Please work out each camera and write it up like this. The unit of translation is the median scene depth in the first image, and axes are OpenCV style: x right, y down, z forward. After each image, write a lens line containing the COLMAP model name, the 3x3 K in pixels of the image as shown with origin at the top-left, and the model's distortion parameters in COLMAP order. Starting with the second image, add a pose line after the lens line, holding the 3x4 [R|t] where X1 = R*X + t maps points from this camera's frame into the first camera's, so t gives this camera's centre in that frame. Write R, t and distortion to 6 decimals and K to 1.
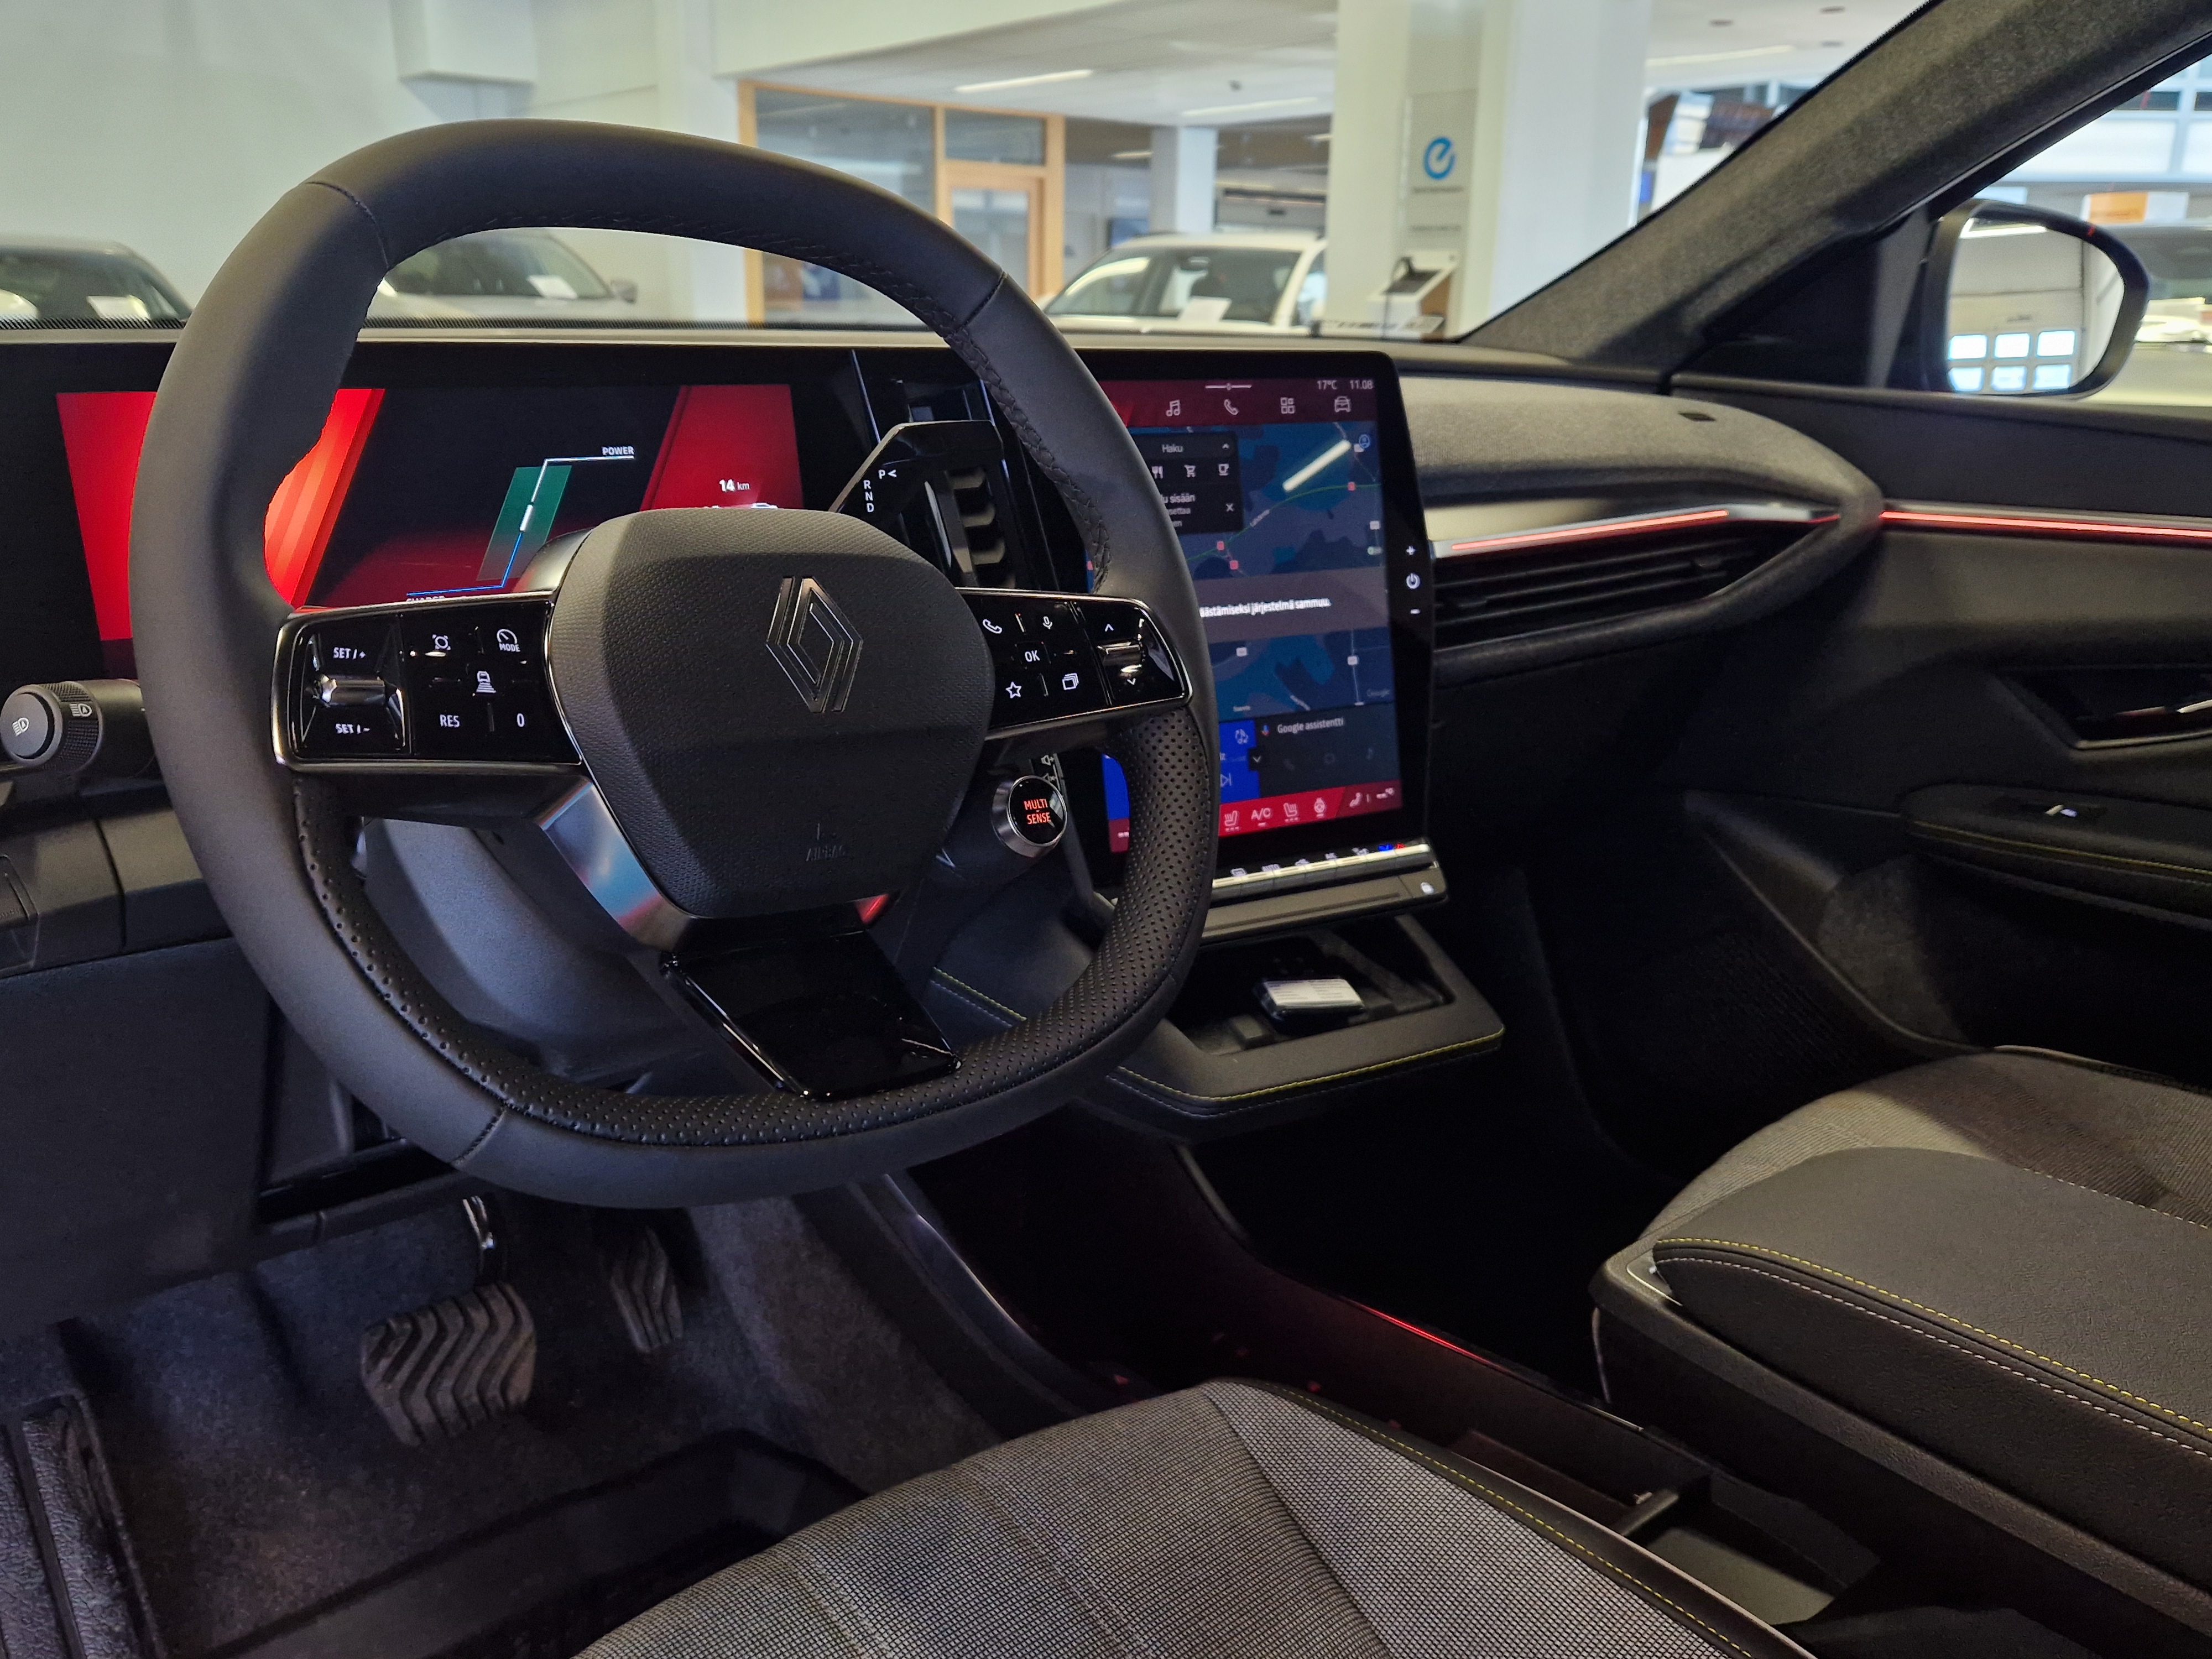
lens RADIAL K [[1771.0, 0, 1114.5], [0, 1771.0, 820.3], [0, 0, 1]] dist [0.068640, -0.082855]
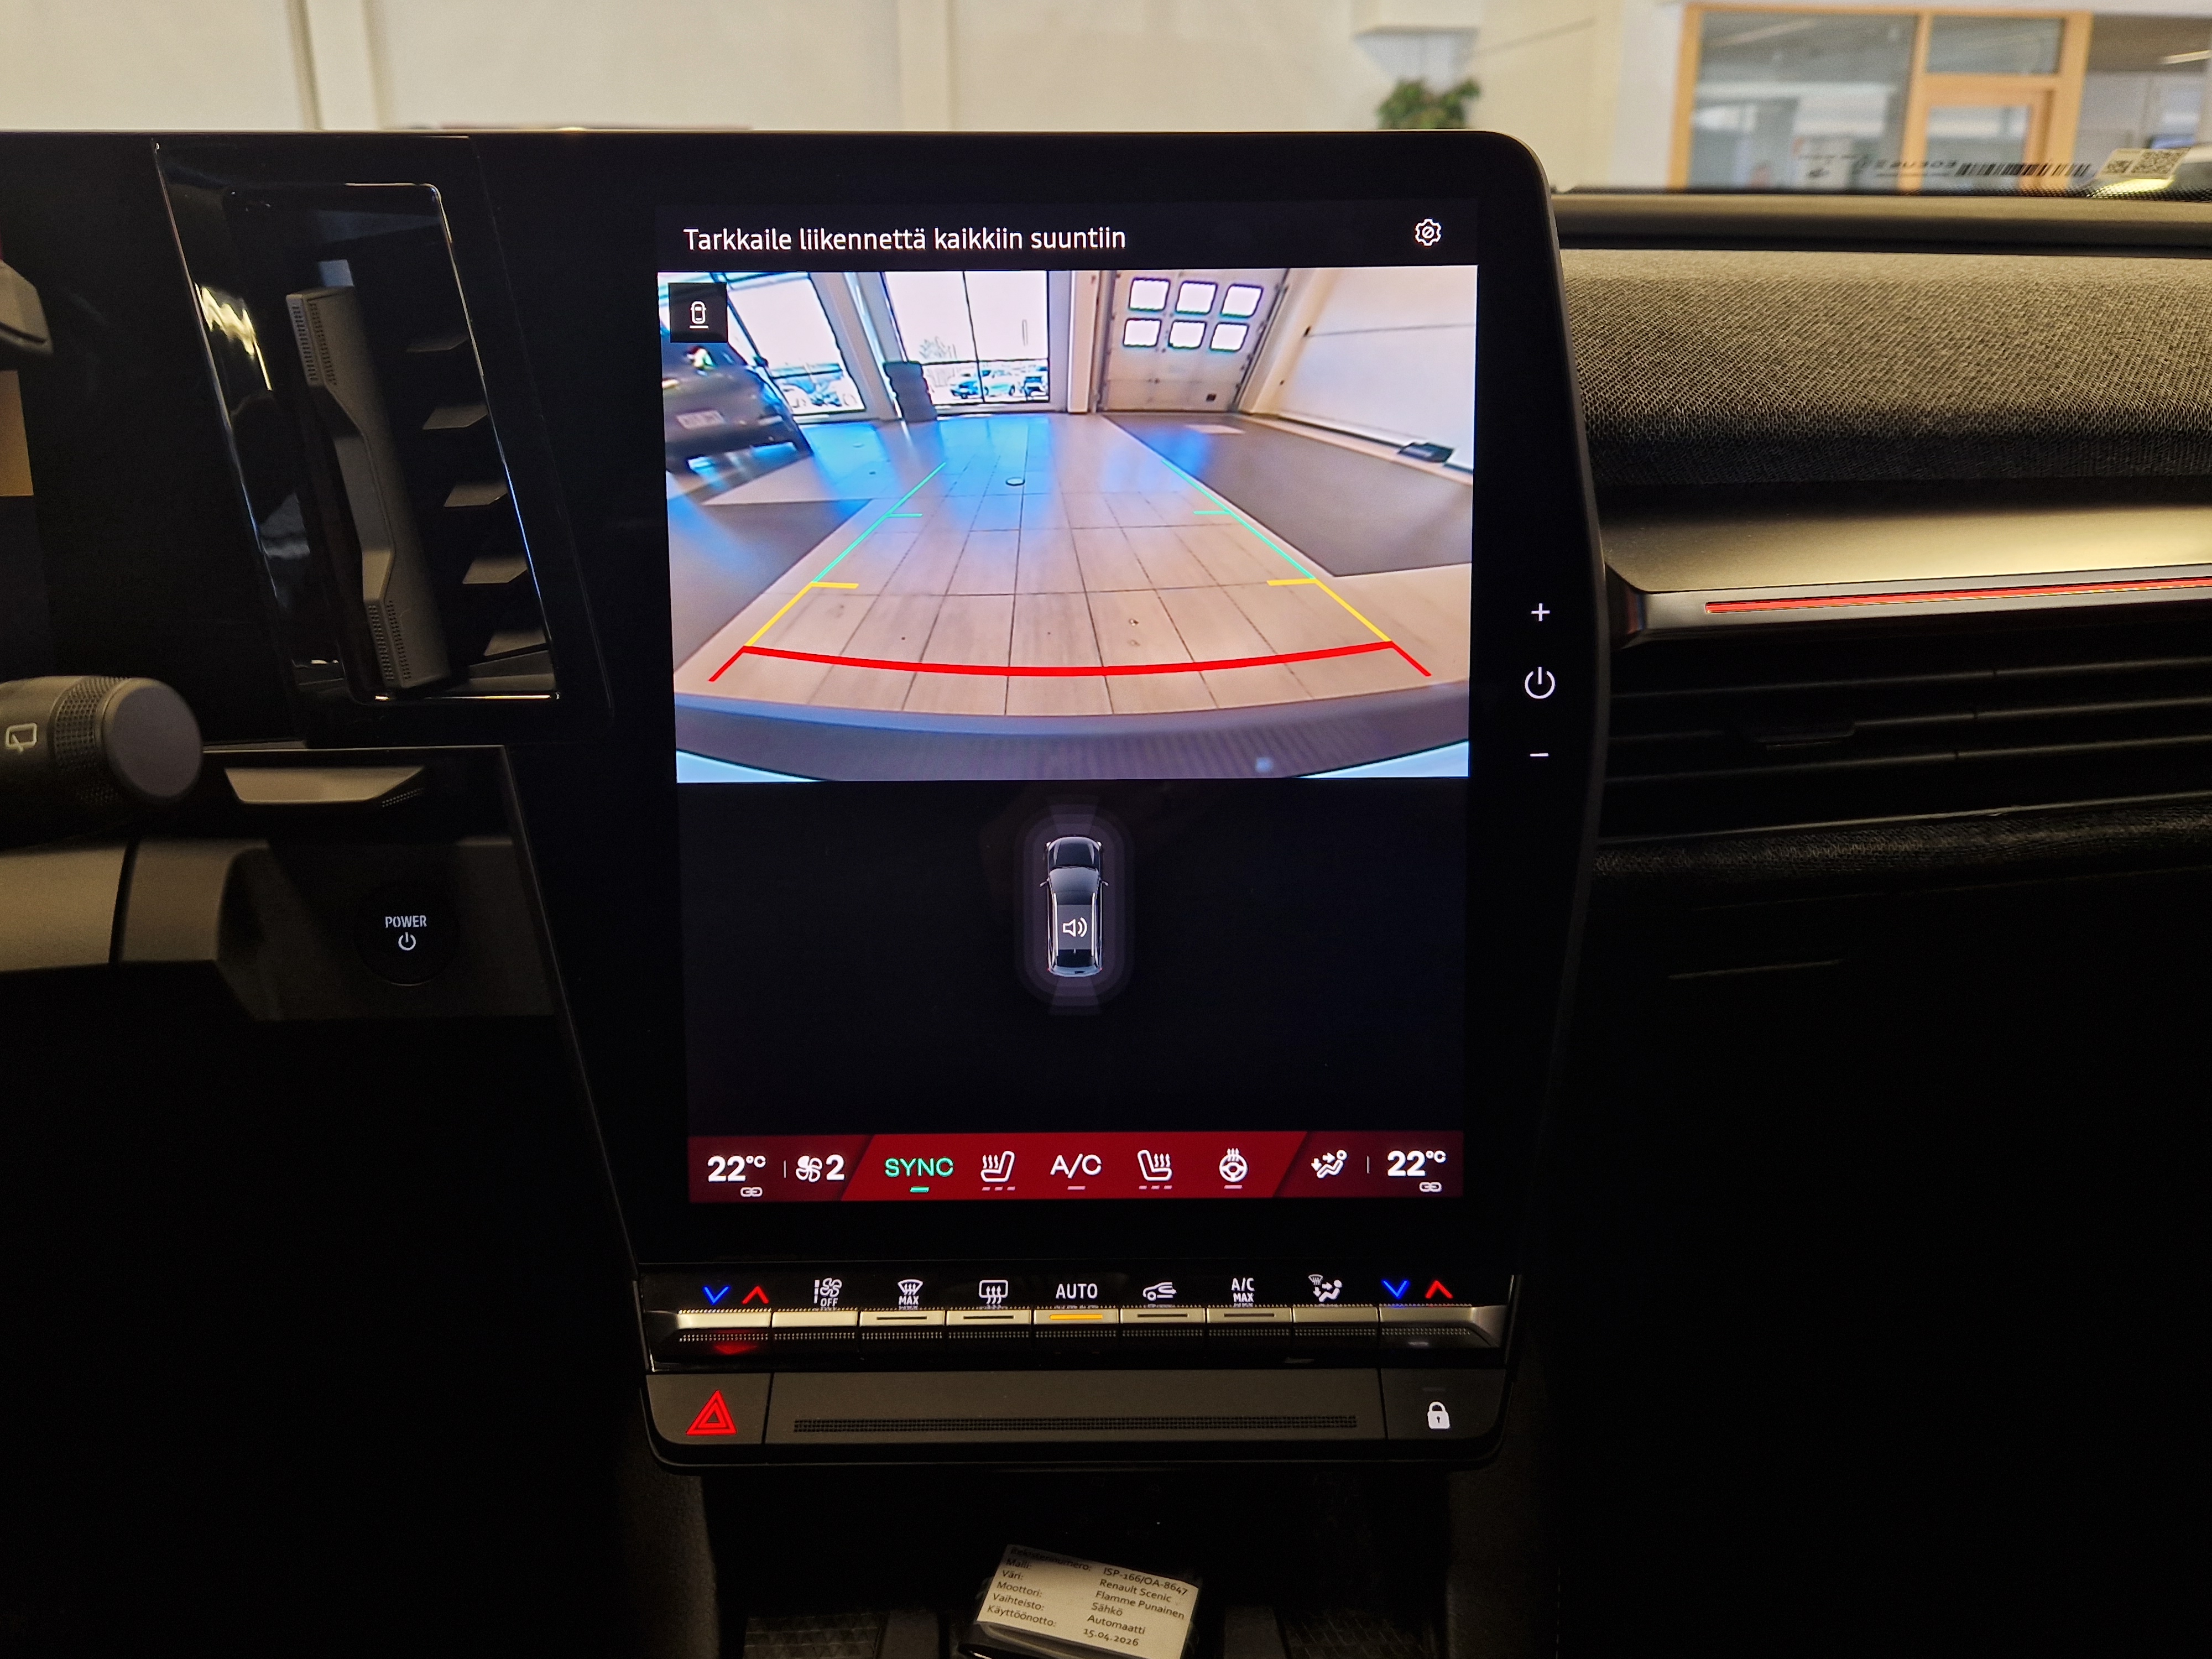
lens RADIAL K [[1771.0, 0, 1114.5], [0, 1771.0, 820.3], [0, 0, 1]] dist [0.068640, -0.082855]
pose [[0.866005, 0.129547, -0.482963, 0.288564], [-0.120044, 0.991473, 0.050696, -0.111427], [0.485413, 0.014074, 0.874172, 0.578301]]
